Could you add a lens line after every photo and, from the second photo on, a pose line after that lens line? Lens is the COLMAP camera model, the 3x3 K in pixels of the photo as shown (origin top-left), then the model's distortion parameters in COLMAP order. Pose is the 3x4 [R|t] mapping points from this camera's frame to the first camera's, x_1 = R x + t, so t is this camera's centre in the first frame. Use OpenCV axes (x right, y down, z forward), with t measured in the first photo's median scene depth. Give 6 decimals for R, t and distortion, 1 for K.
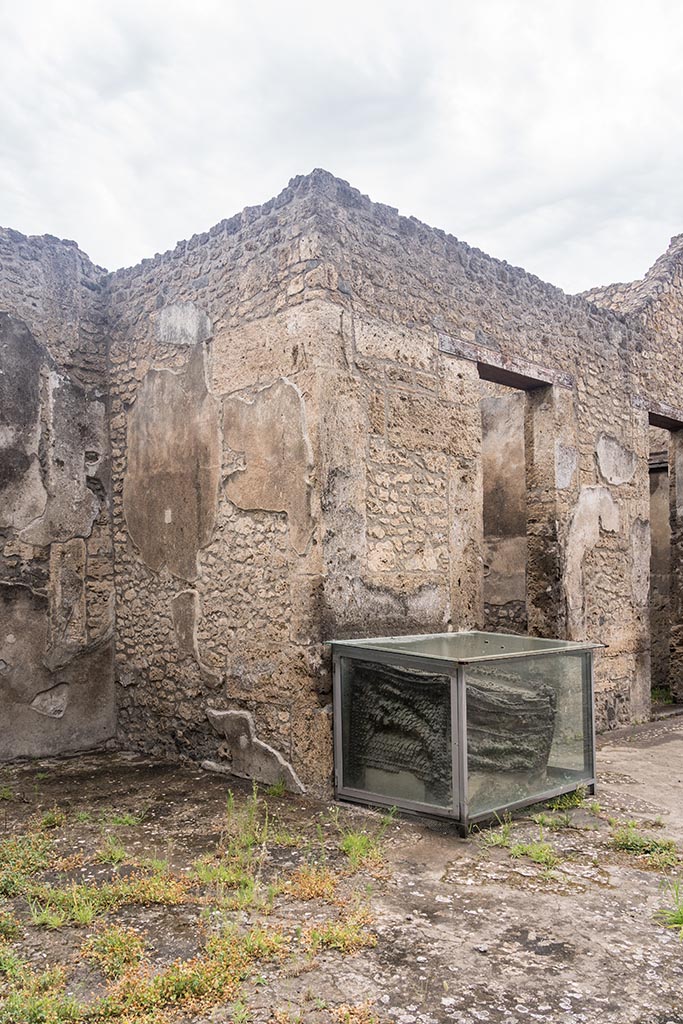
lens RADIAL K [[852.3, 0, 327.5], [0, 852.3, 596.2], [0, 0, 1]] dist [0.048286, -0.018563]
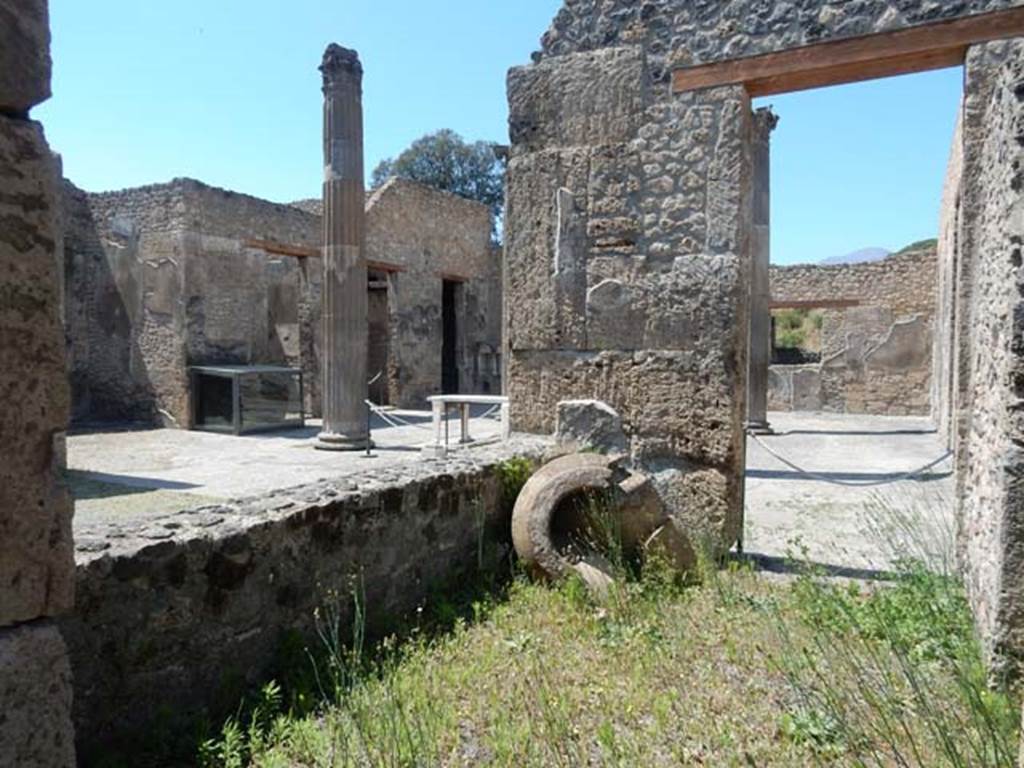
lens RADIAL K [[788.7, 0, 505.9], [0, 788.7, 383.4], [0, 0, 1]] dist [0.013065, -0.003135]
pose [[0.959842, 0.004695, 0.280500, 0.198306], [-0.011535, 0.999675, 0.022739, 0.032104], [-0.280302, -0.025062, 0.959585, -1.207944]]
